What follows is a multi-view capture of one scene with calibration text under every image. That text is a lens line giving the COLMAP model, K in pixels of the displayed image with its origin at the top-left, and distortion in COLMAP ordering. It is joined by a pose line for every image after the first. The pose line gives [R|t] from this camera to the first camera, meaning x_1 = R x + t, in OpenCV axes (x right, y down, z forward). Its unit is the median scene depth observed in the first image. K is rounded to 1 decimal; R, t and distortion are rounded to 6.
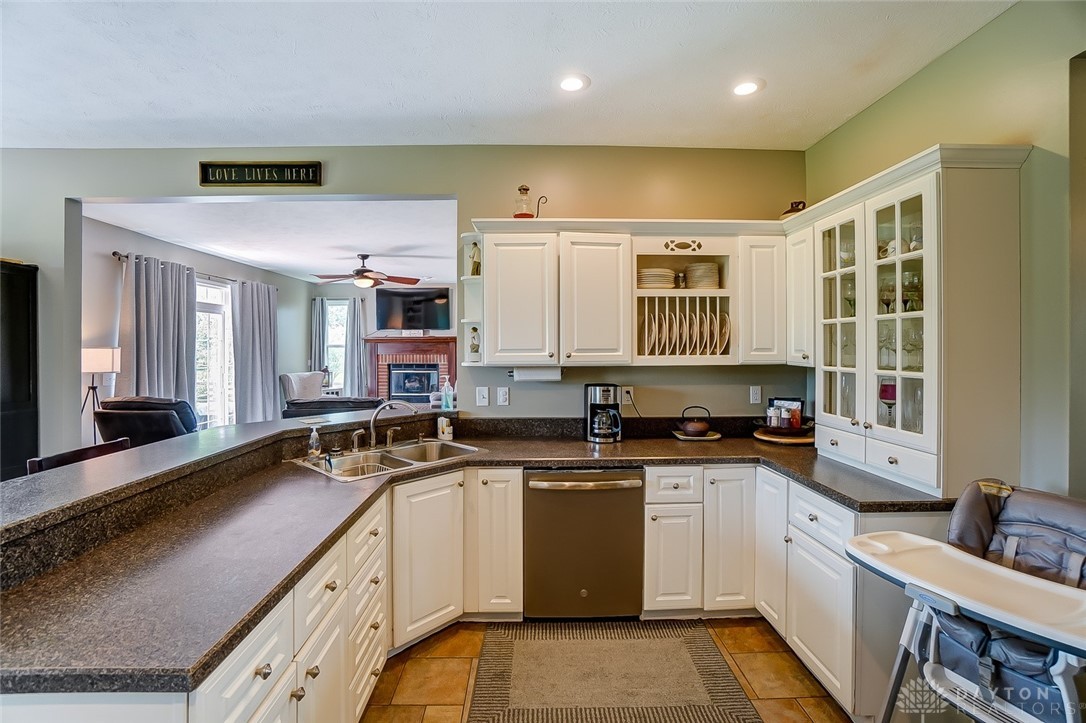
lens RADIAL K [[480.8, 0, 535.3], [0, 480.8, 344.7], [0, 0, 1]] dist [-0.038932, -0.000082]
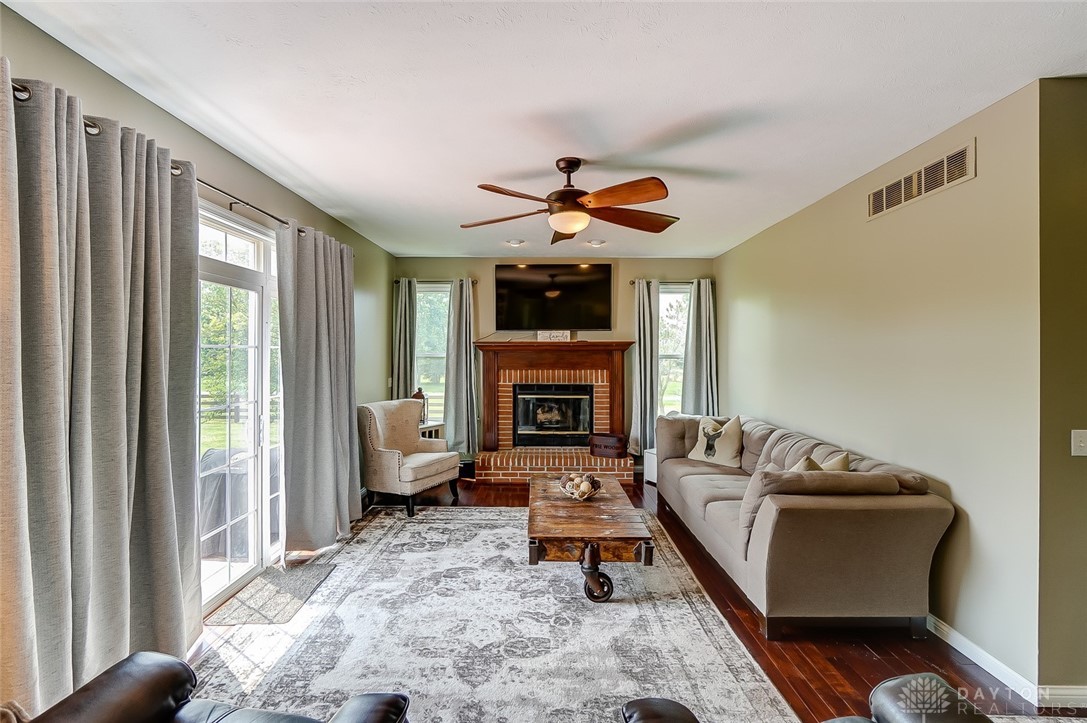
lens RADIAL K [[481.3, 0, 541.4], [0, 481.3, 356.0], [0, 0, 1]] dist [-0.038932, -0.000082]
pose [[0.999532, 0.002174, -0.030529, -0.254365], [-0.001777, 0.999914, 0.013021, -0.005998], [0.030555, -0.012961, 0.999449, 0.372333]]
